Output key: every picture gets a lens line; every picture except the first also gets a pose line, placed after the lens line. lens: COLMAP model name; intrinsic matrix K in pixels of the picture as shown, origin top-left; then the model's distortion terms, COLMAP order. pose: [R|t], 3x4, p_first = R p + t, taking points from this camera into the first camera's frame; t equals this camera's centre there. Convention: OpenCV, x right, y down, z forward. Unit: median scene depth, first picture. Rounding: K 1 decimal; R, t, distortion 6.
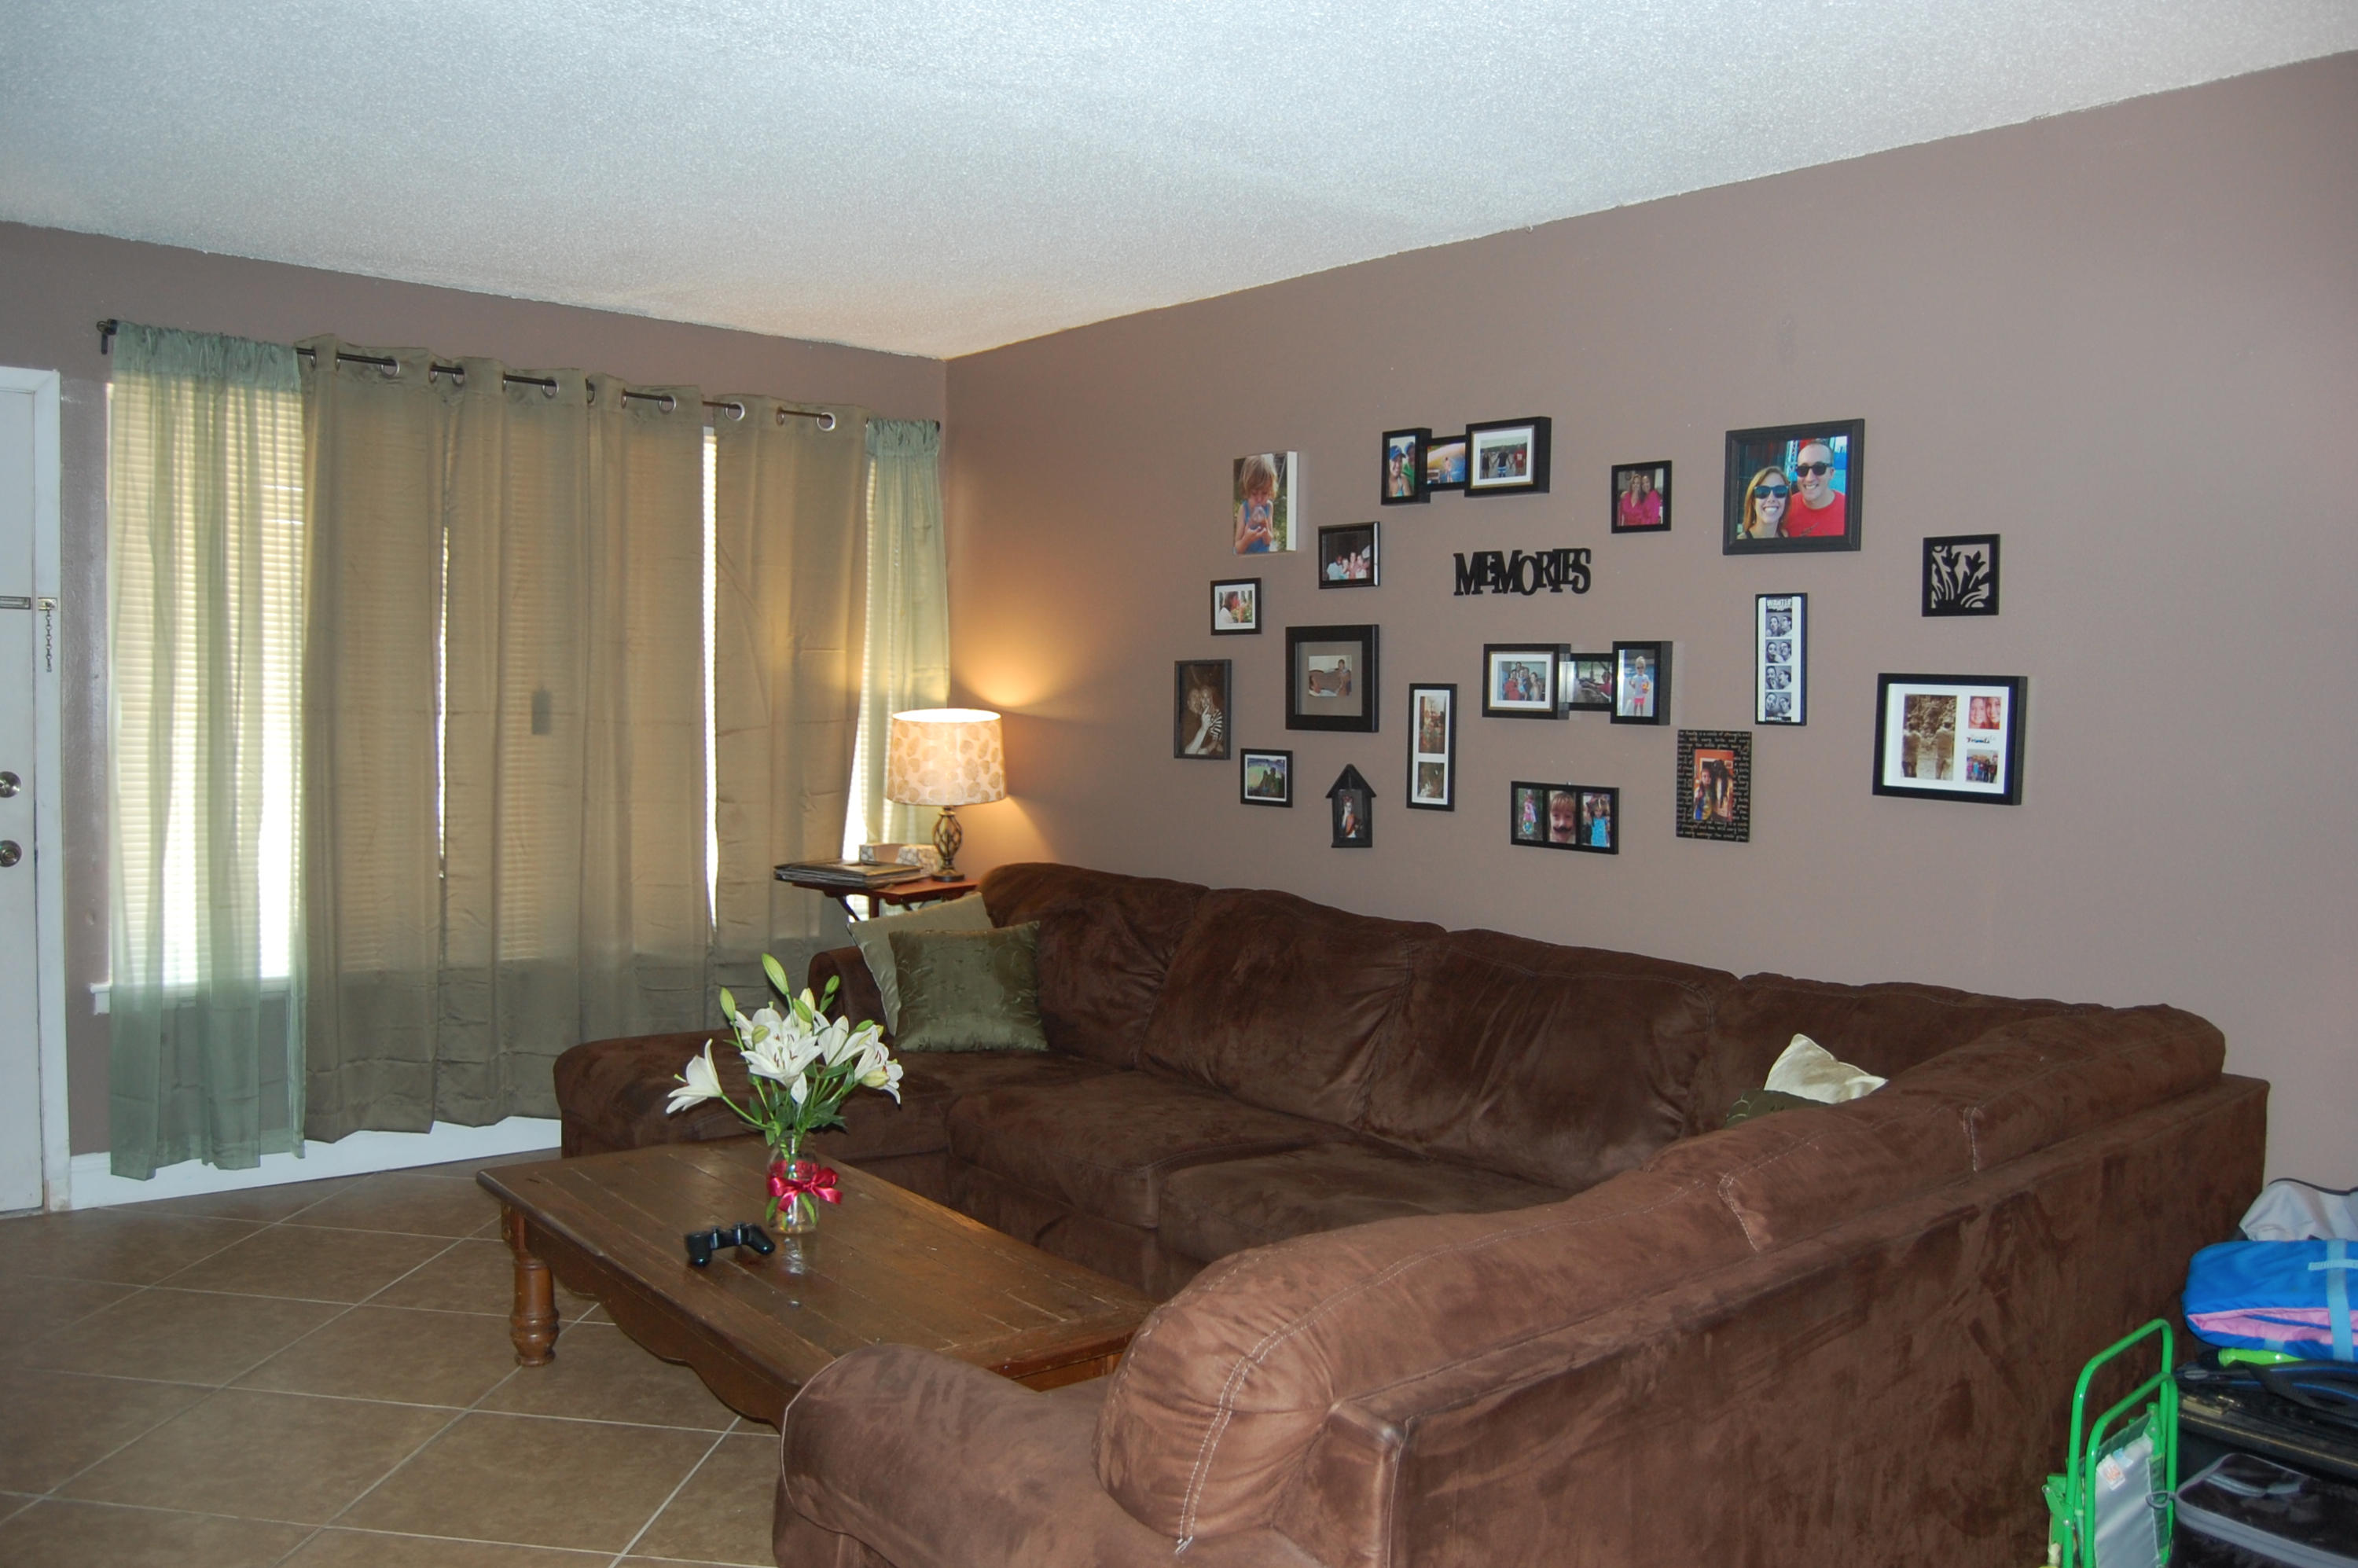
lens RADIAL K [[1836.7, 0, 1179.0], [0, 1836.7, 784.0], [0, 0, 1]] dist [-0.115118, 0.048043]
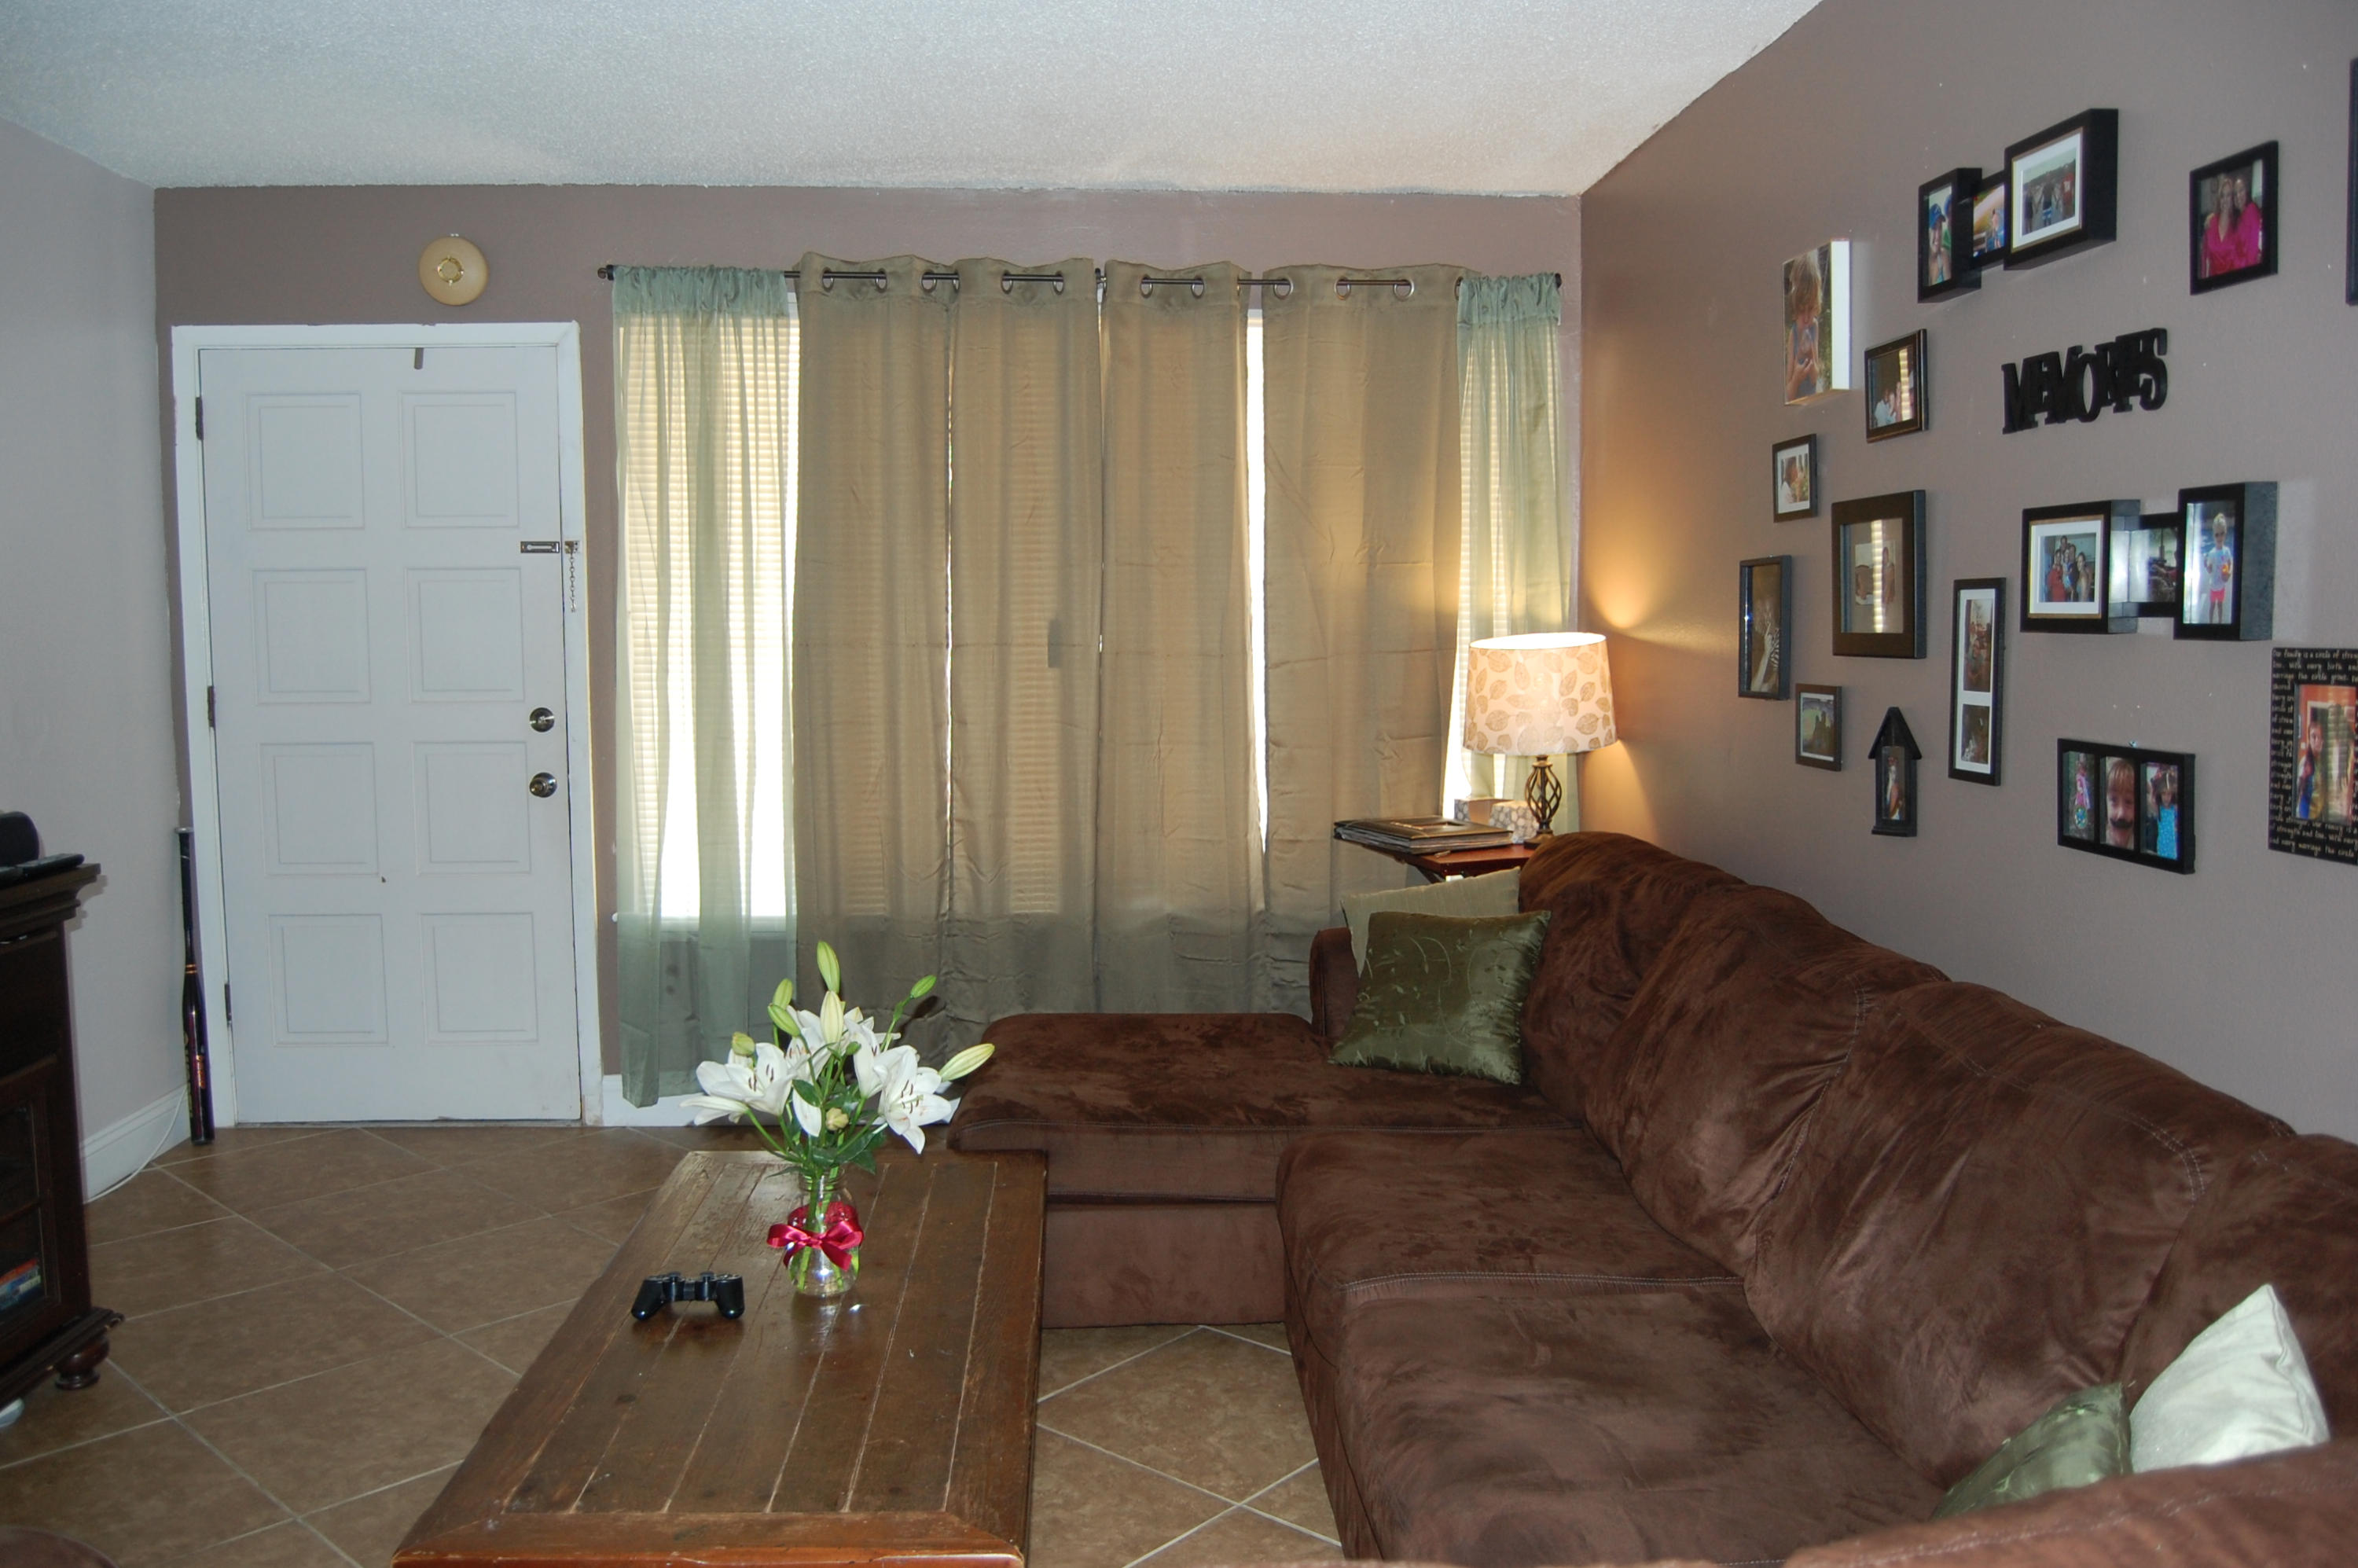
lens RADIAL K [[1836.7, 0, 1179.0], [0, 1836.7, 784.0], [0, 0, 1]] dist [-0.115118, 0.048043]
pose [[0.802286, 0.030064, -0.596182, 0.281624], [-0.008586, 0.999209, 0.038834, -0.006435], [0.596878, -0.026037, 0.801910, 0.342049]]
